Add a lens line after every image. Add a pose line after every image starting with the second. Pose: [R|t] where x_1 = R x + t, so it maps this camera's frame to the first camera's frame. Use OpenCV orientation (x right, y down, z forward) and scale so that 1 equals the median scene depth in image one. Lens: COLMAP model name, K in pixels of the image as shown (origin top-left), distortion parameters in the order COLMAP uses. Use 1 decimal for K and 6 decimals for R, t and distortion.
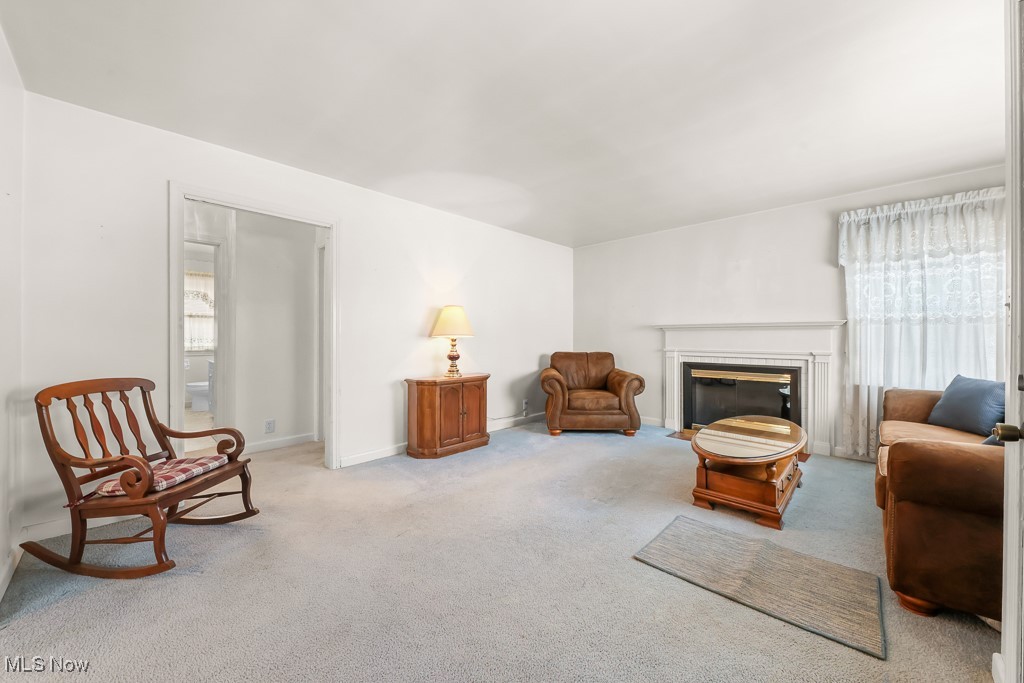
lens RADIAL K [[383.3, 0, 509.3], [0, 383.3, 339.4], [0, 0, 1]] dist [-0.002803, -0.002049]
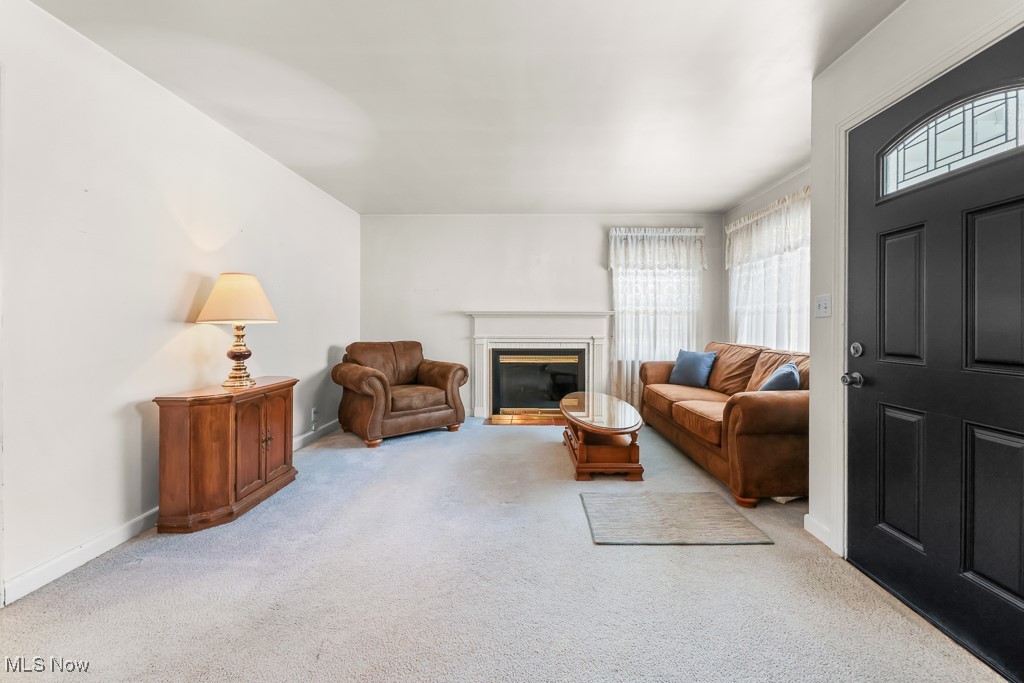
lens RADIAL K [[415.5, 0, 528.7], [0, 415.5, 326.0], [0, 0, 1]] dist [0.003862, -0.000451]
pose [[0.717386, -0.001598, 0.696674, -0.312108], [0.001871, 0.999998, 0.000366, -0.000979], [-0.696674, 0.001041, 0.717388, 0.189551]]
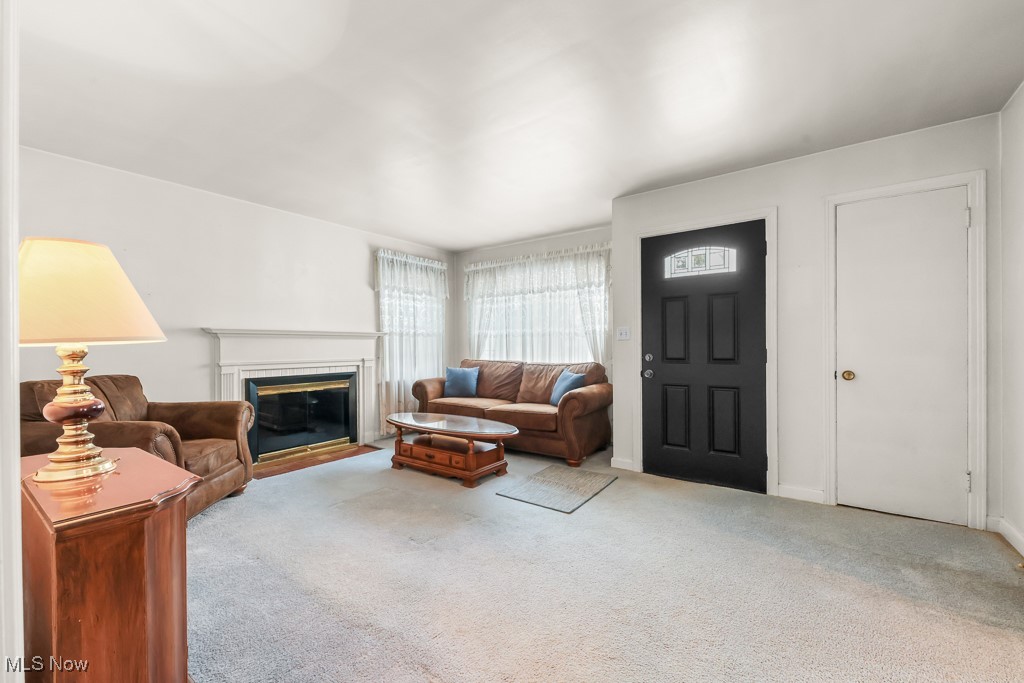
lens RADIAL K [[415.5, 0, 515.9], [0, 415.5, 345.5], [0, 0, 1]] dist [0.003862, -0.000451]
pose [[-0.156605, -0.000435, 0.987661, -0.584193], [0.010518, 0.999942, 0.002108, -0.004084], [-0.987605, 0.010719, -0.156592, 0.779931]]
